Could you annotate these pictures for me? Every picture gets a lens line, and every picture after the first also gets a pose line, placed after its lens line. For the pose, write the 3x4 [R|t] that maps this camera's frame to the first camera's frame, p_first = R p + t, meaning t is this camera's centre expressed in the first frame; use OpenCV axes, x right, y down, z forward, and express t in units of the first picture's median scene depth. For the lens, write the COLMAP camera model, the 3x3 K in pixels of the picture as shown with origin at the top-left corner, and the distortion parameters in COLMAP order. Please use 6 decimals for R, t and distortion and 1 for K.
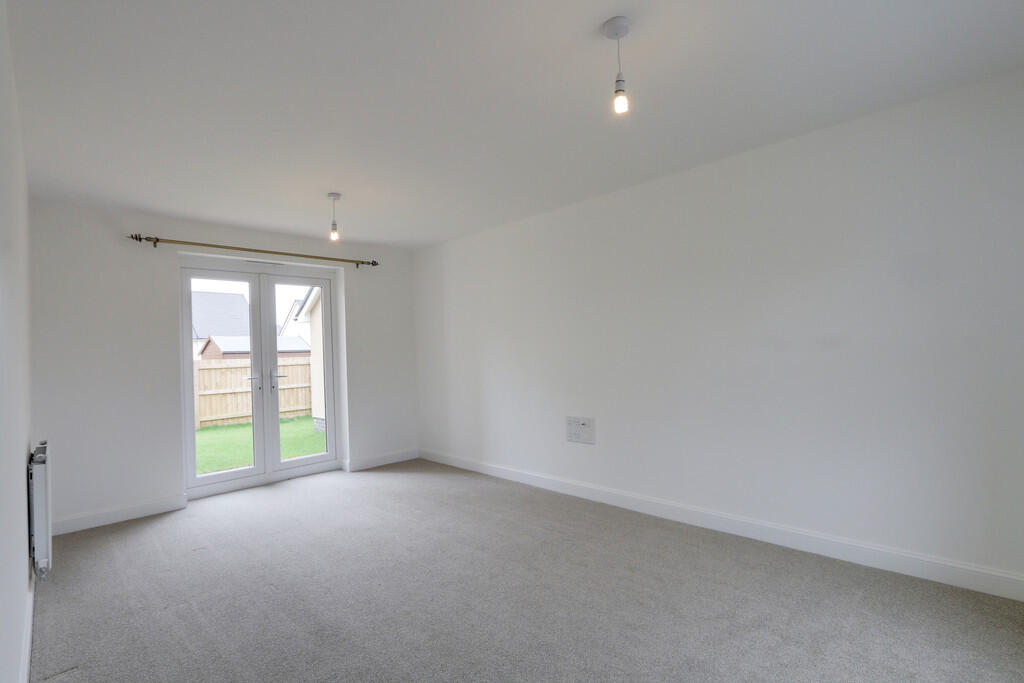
lens RADIAL K [[475.8, 0, 516.2], [0, 475.8, 341.8], [0, 0, 1]] dist [-0.007858, -0.000148]
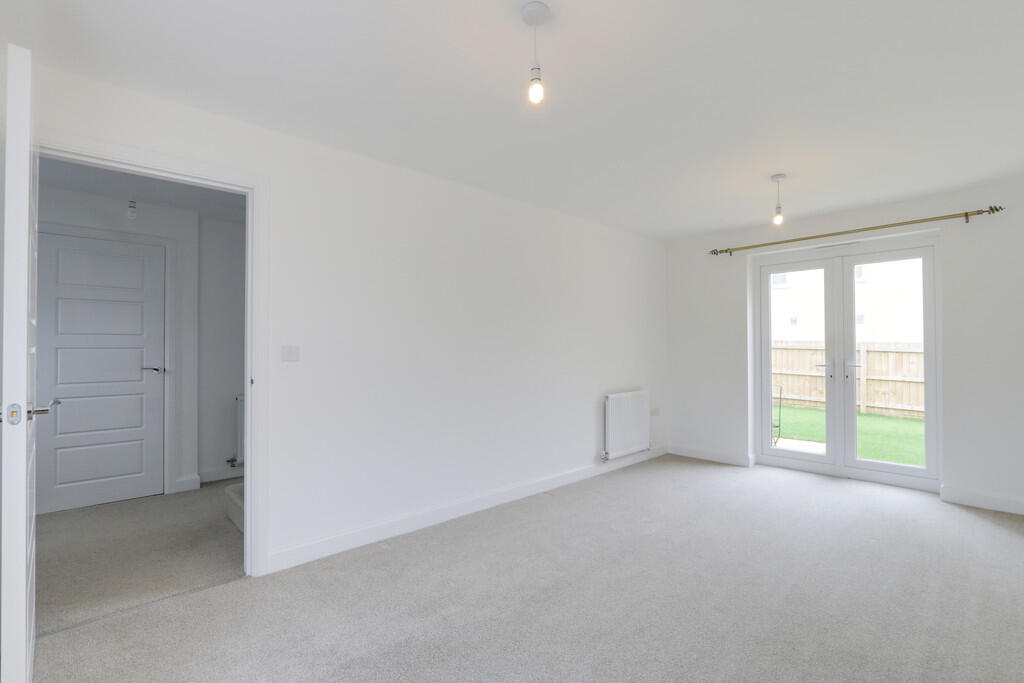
lens RADIAL K [[475.8, 0, 516.2], [0, 475.8, 341.8], [0, 0, 1]] dist [-0.007858, -0.000148]
pose [[-0.043134, 0.022060, -0.998826, 0.448858], [0.025273, 0.999460, 0.020983, -0.010070], [0.998750, -0.024339, -0.043668, 0.393260]]
